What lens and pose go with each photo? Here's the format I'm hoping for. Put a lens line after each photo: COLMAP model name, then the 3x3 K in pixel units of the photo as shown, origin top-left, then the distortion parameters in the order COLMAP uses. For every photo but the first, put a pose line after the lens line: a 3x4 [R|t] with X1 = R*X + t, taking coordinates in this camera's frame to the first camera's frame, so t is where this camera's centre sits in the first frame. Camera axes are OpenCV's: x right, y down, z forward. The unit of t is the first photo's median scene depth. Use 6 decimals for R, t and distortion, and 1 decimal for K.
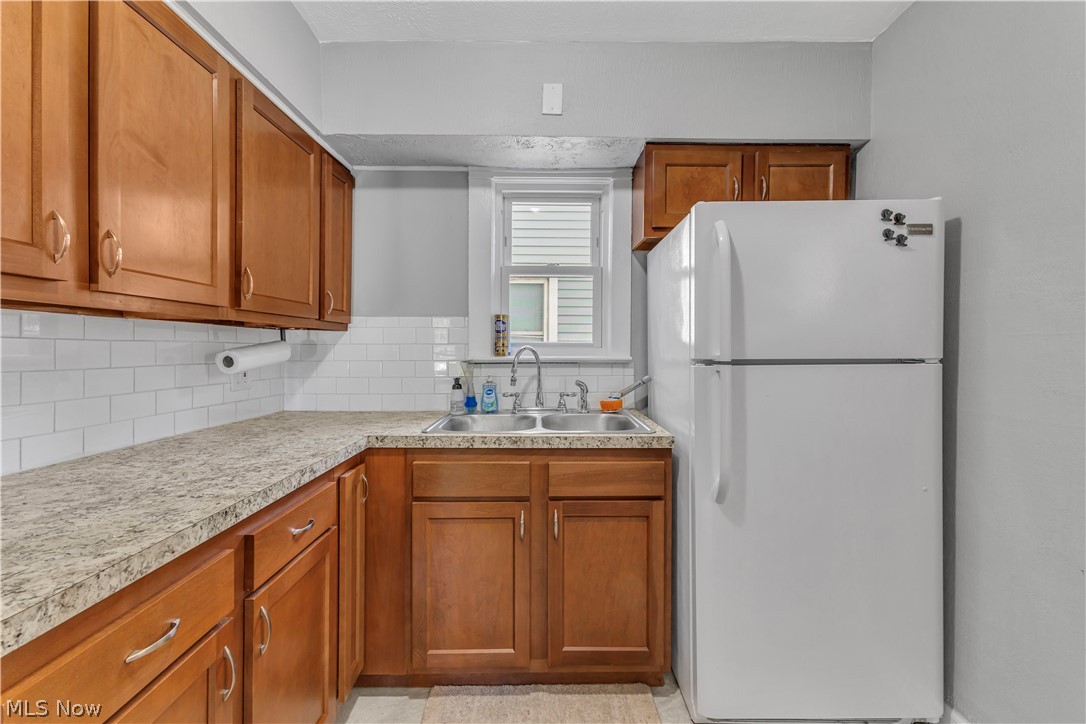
lens RADIAL K [[473.1, 0, 543.0], [0, 473.1, 362.0], [0, 0, 1]] dist [-0.000440, -0.000168]
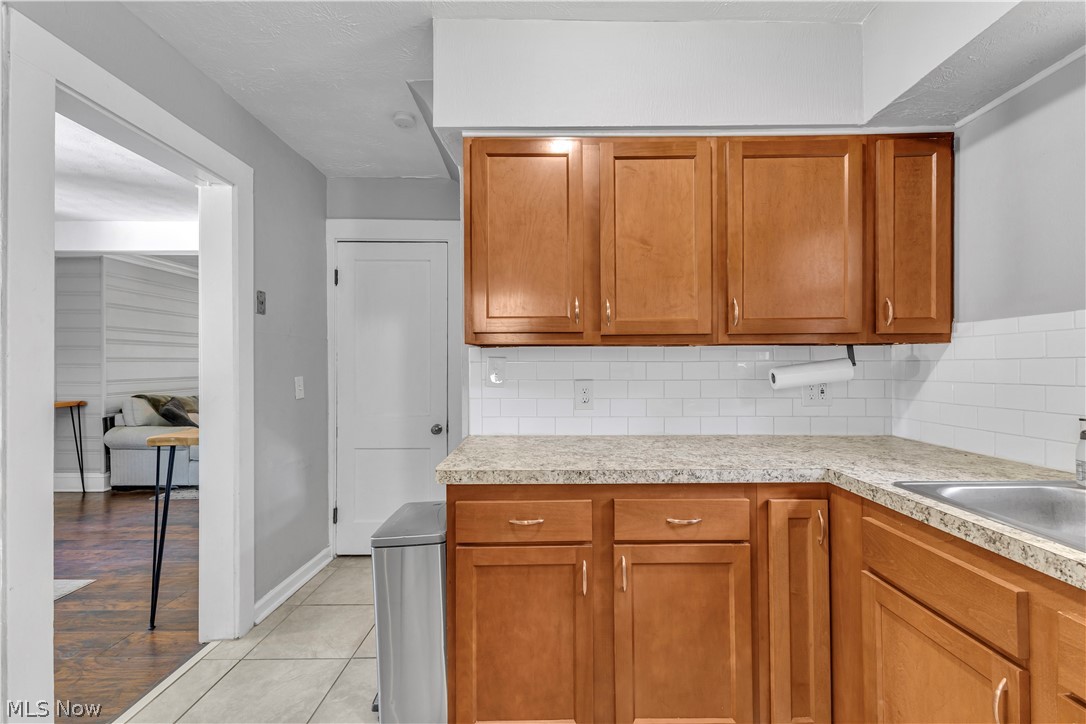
lens RADIAL K [[469.6, 0, 541.2], [0, 469.6, 365.5], [0, 0, 1]] dist [0.003202, 0.000302]
pose [[-0.013759, -0.001291, -0.999905, 0.486755], [-0.023072, 0.999733, -0.000973, -0.017894], [0.999639, 0.023057, -0.013785, 0.488031]]
